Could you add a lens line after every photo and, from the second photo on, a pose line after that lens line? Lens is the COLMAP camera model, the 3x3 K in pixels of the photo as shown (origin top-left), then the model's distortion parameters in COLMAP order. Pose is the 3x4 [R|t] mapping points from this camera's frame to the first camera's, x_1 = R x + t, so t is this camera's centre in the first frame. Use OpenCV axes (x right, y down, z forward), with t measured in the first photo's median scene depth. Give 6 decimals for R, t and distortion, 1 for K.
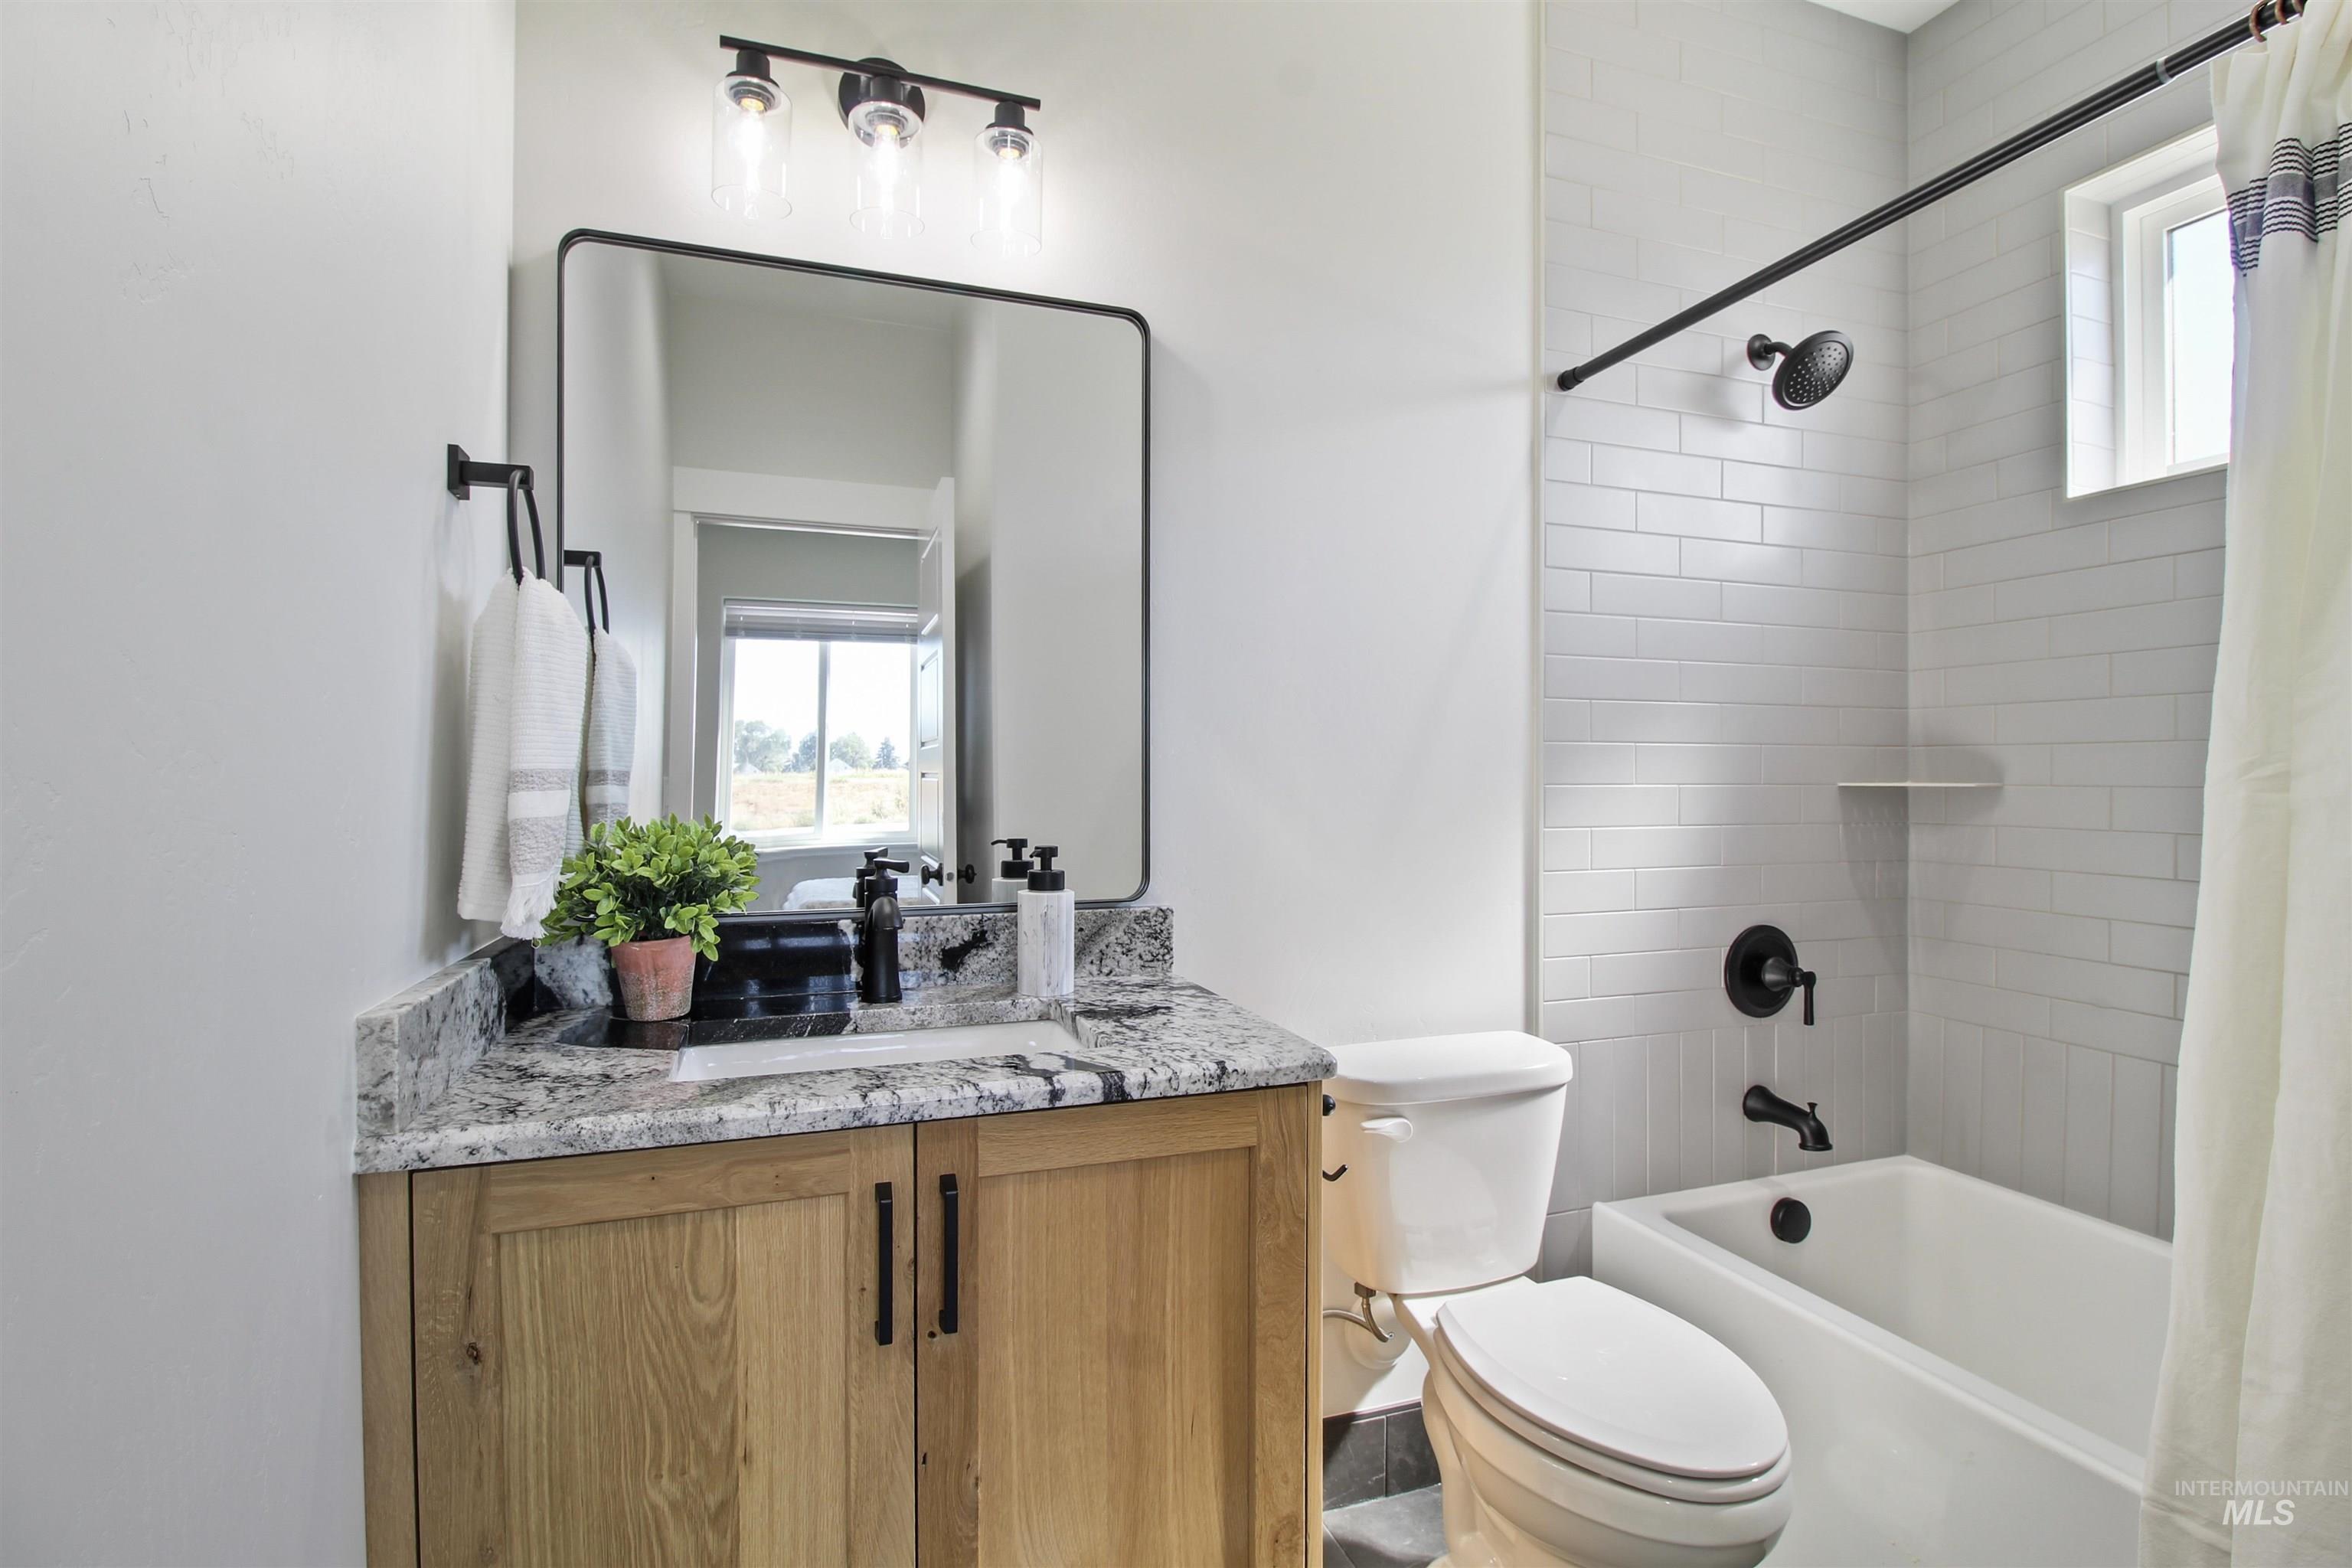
lens RADIAL K [[1108.7, 0, 1175.8], [0, 1108.7, 790.8], [0, 0, 1]] dist [-0.011851, -0.006894]
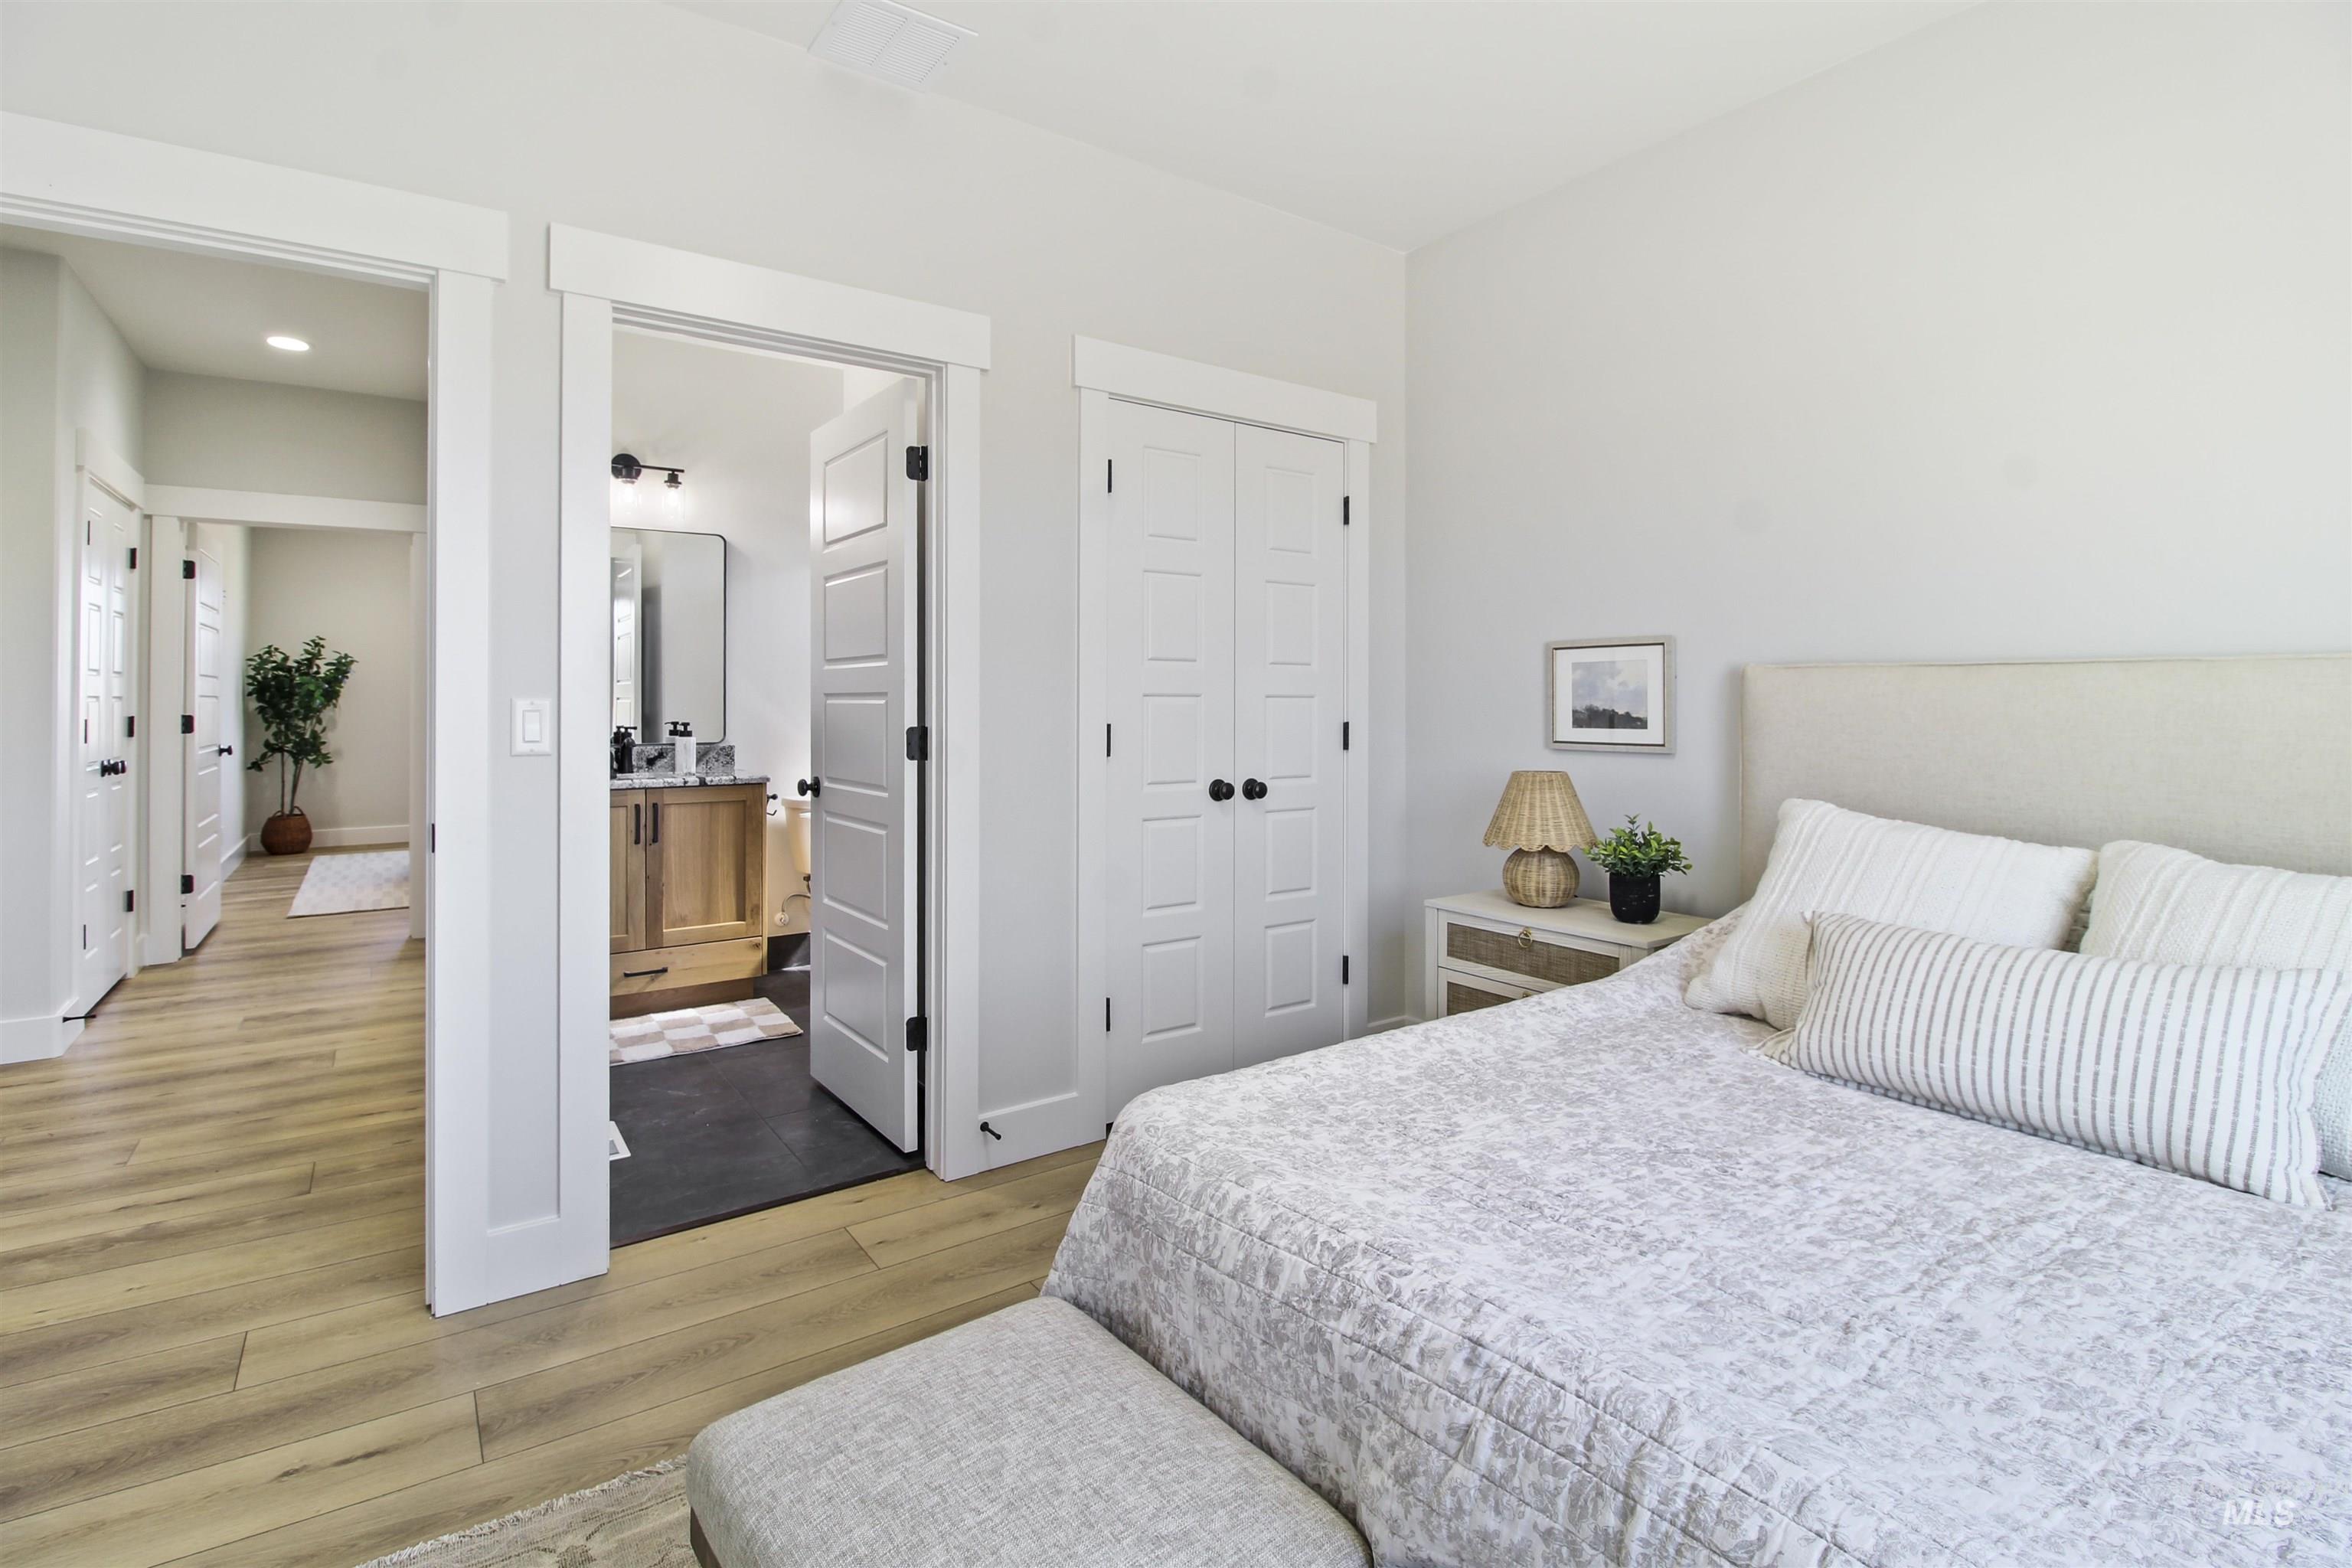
lens RADIAL K [[1108.7, 0, 1181.2], [0, 1108.7, 705.4], [0, 0, 1]] dist [-0.011851, -0.006894]
pose [[0.959707, 0.001979, 0.280996, 0.326193], [-0.001537, 0.999997, -0.001791, 0.008170], [-0.280999, 0.001287, 0.959707, -2.223534]]
